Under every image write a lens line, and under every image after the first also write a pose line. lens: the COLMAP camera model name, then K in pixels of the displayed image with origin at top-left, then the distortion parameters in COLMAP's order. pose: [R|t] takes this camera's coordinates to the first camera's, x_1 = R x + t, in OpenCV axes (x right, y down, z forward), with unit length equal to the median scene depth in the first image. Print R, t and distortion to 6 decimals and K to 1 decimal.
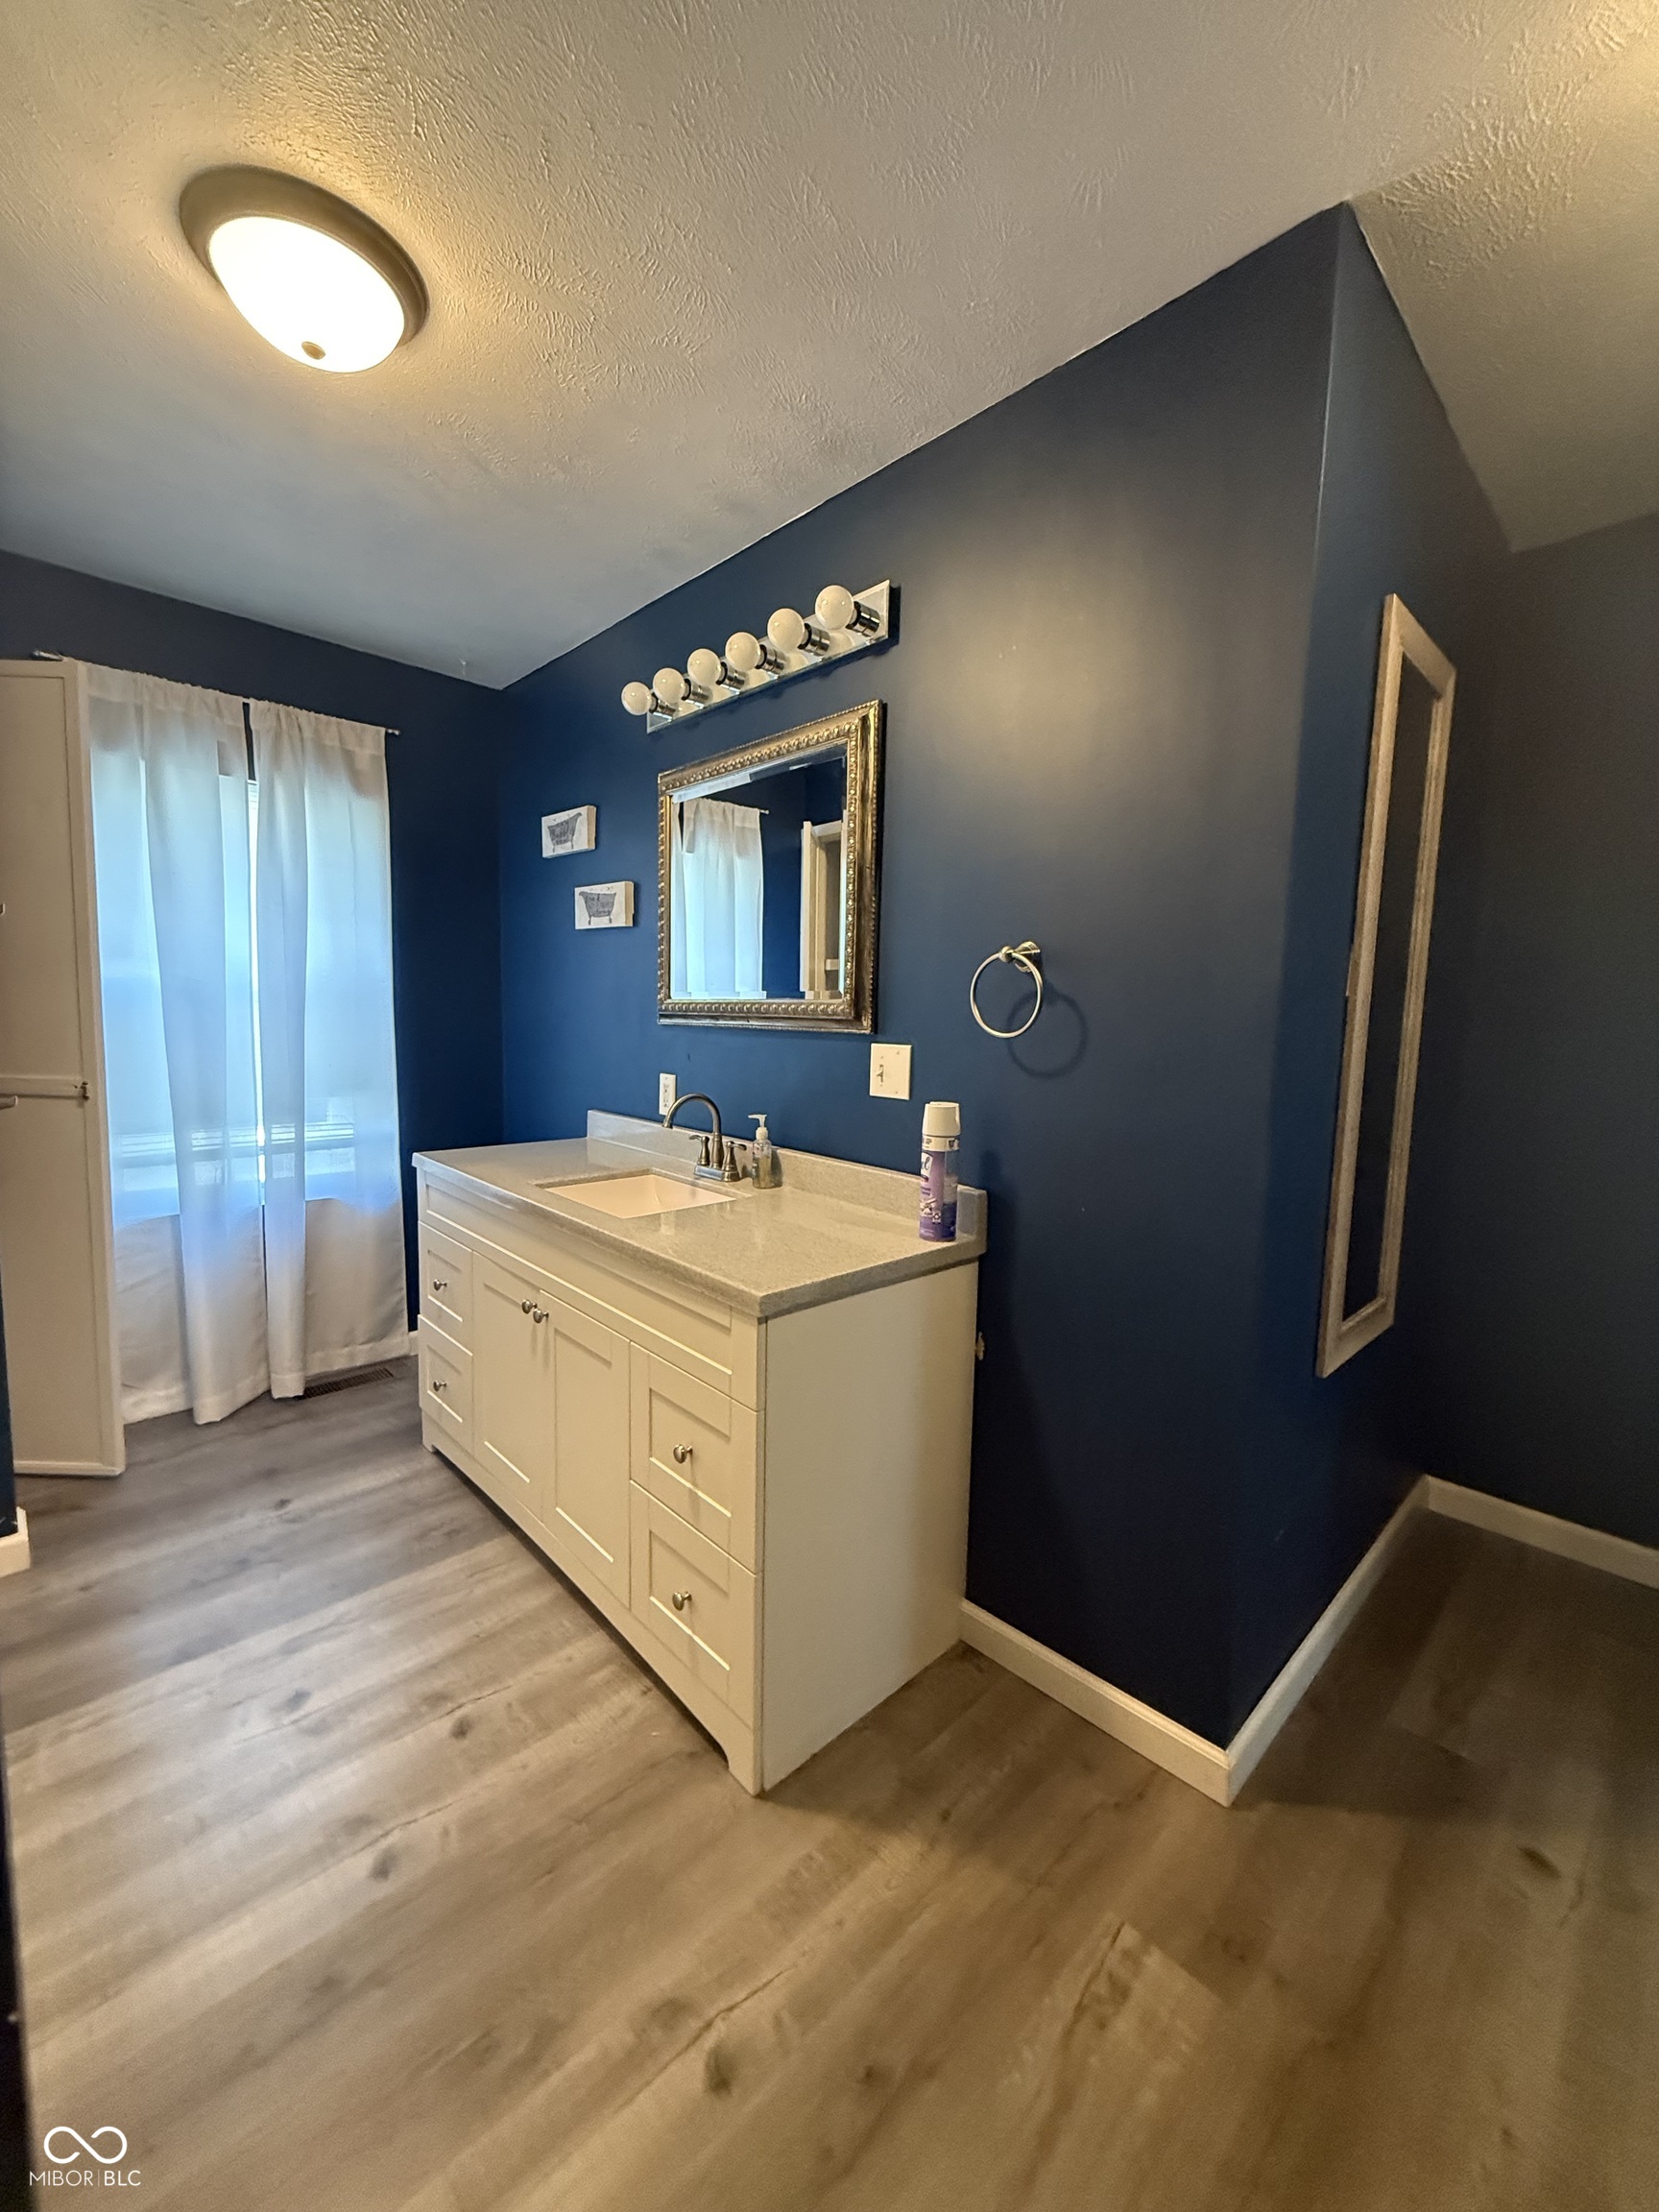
lens RADIAL K [[876.9, 0, 828.6], [0, 876.9, 1100.8], [0, 0, 1]] dist [0.000953, -0.000136]
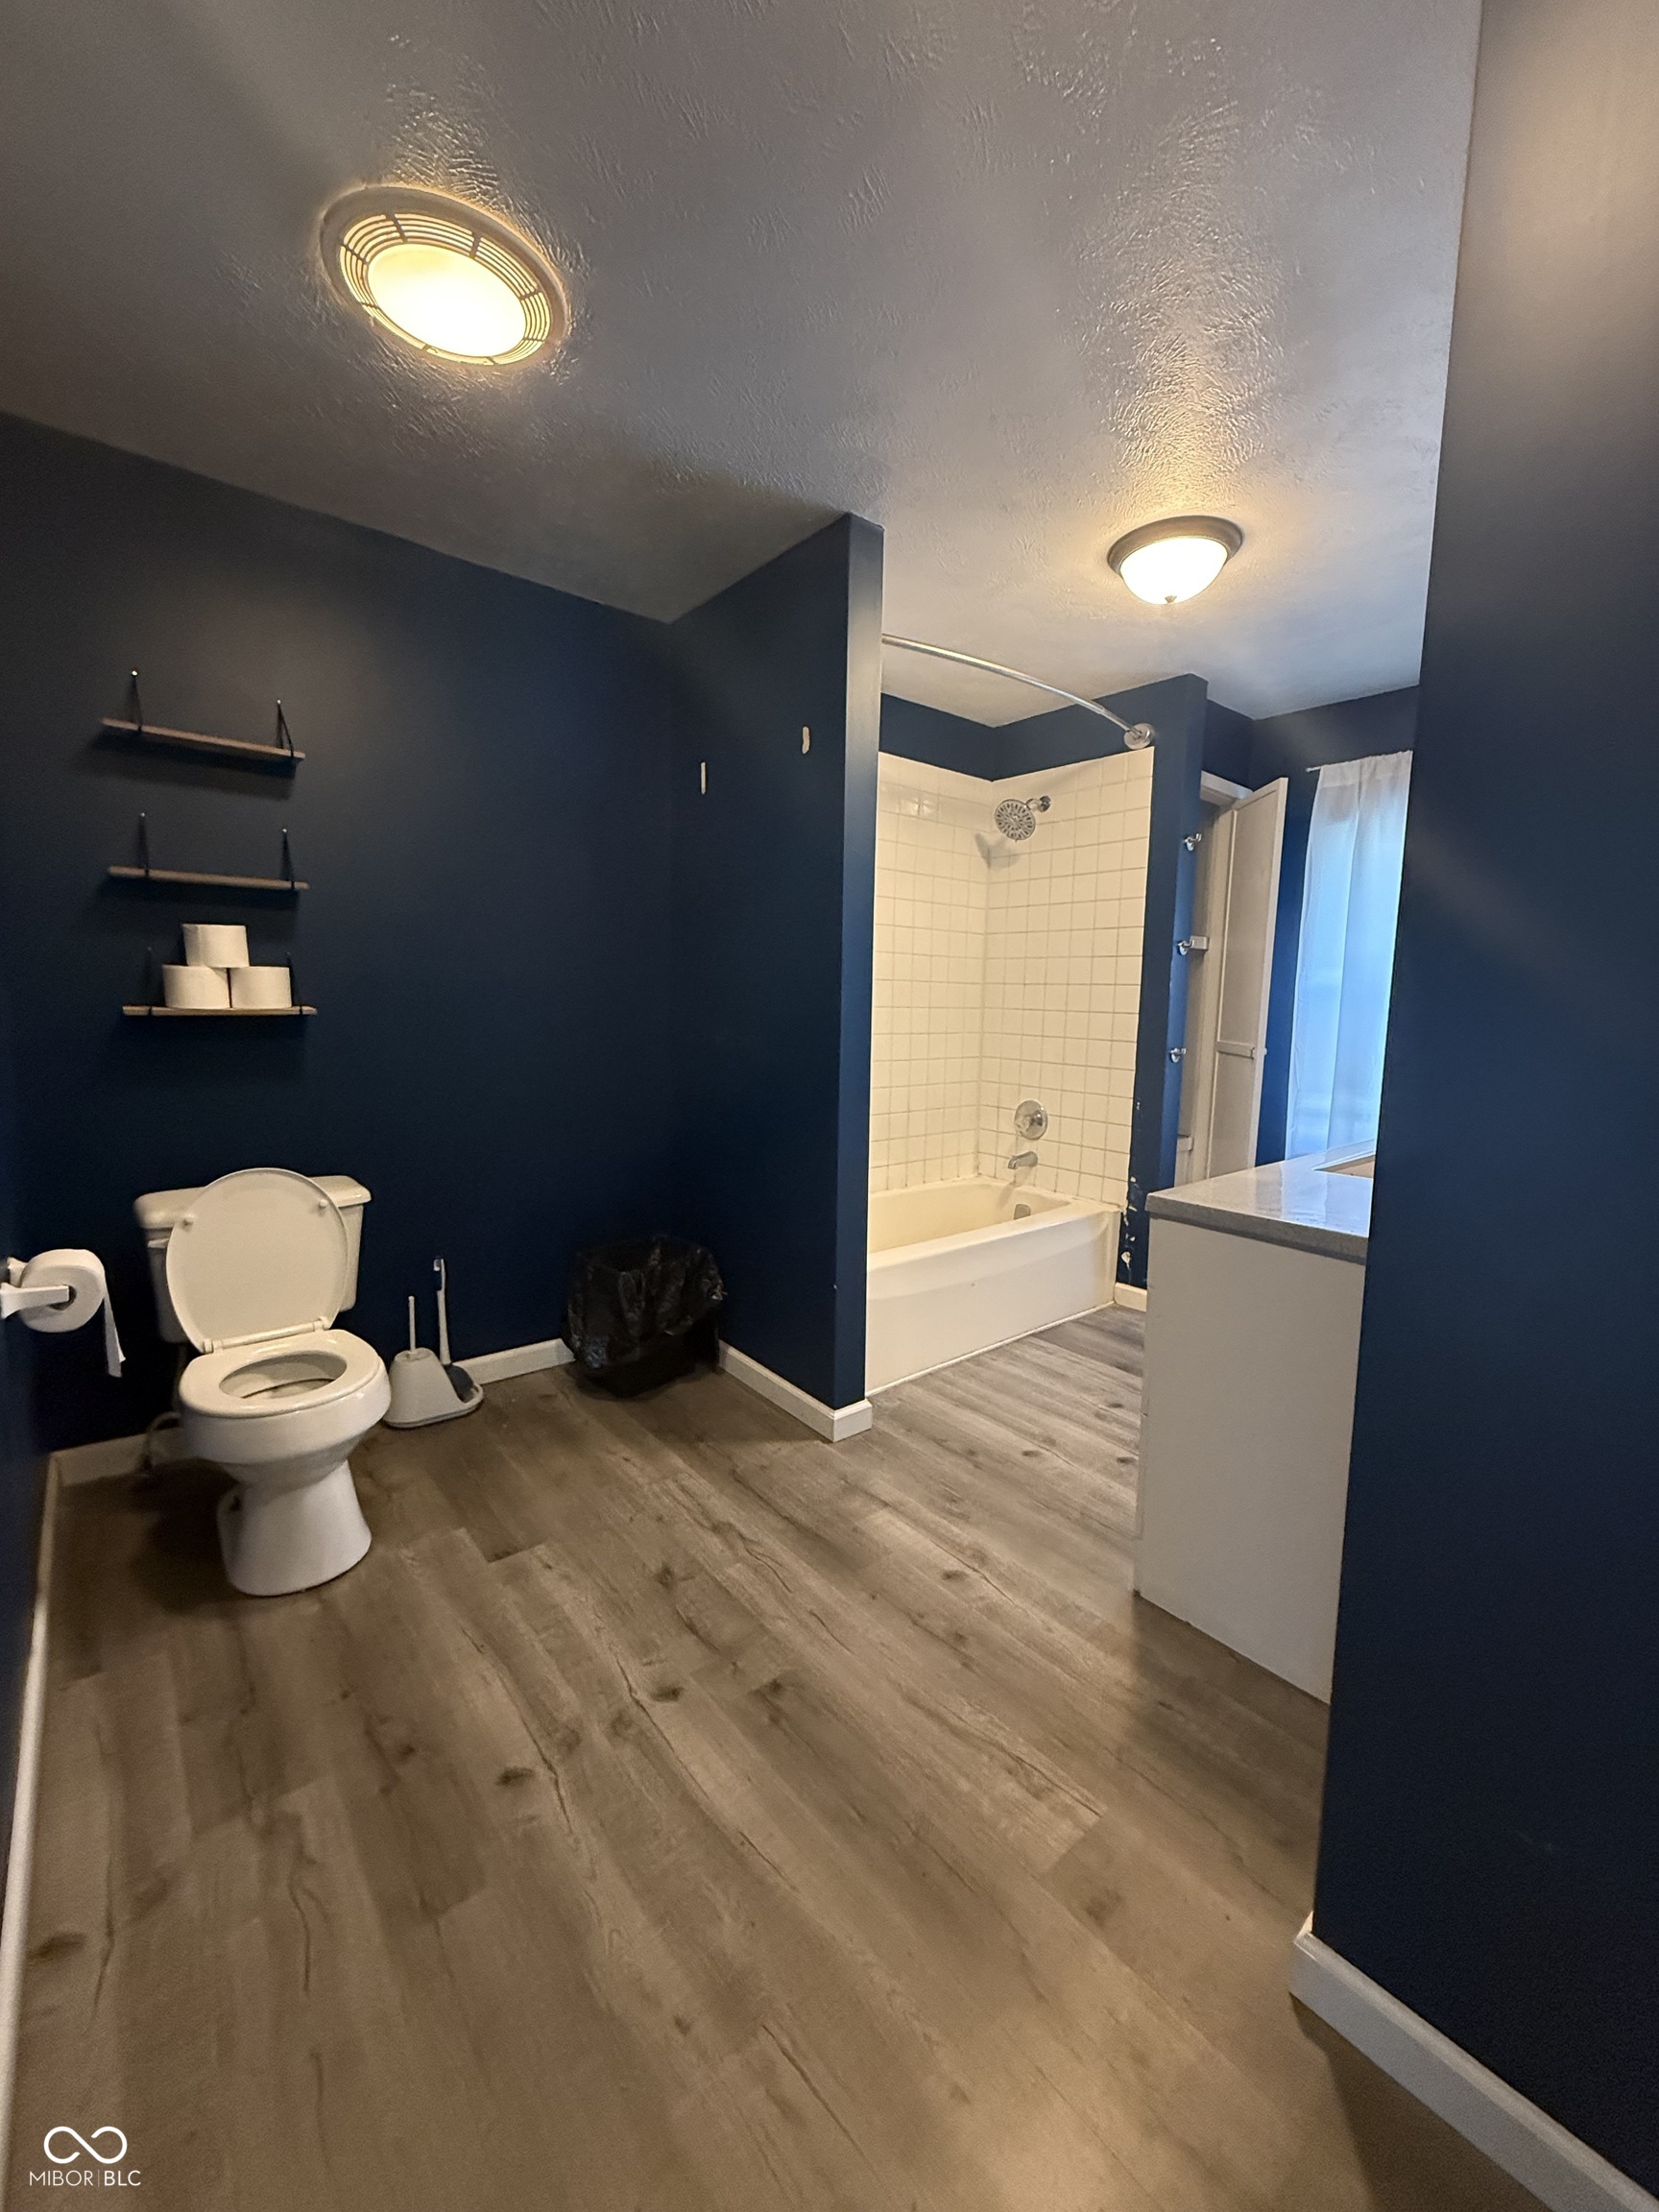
lens RADIAL K [[876.9, 0, 828.2], [0, 876.9, 1110.5], [0, 0, 1]] dist [0.000953, -0.000136]
pose [[-0.078191, 0.095809, -0.992324, 1.390012], [-0.118008, 0.987484, 0.104640, 0.022519], [0.989930, 0.125284, -0.065906, 0.665657]]
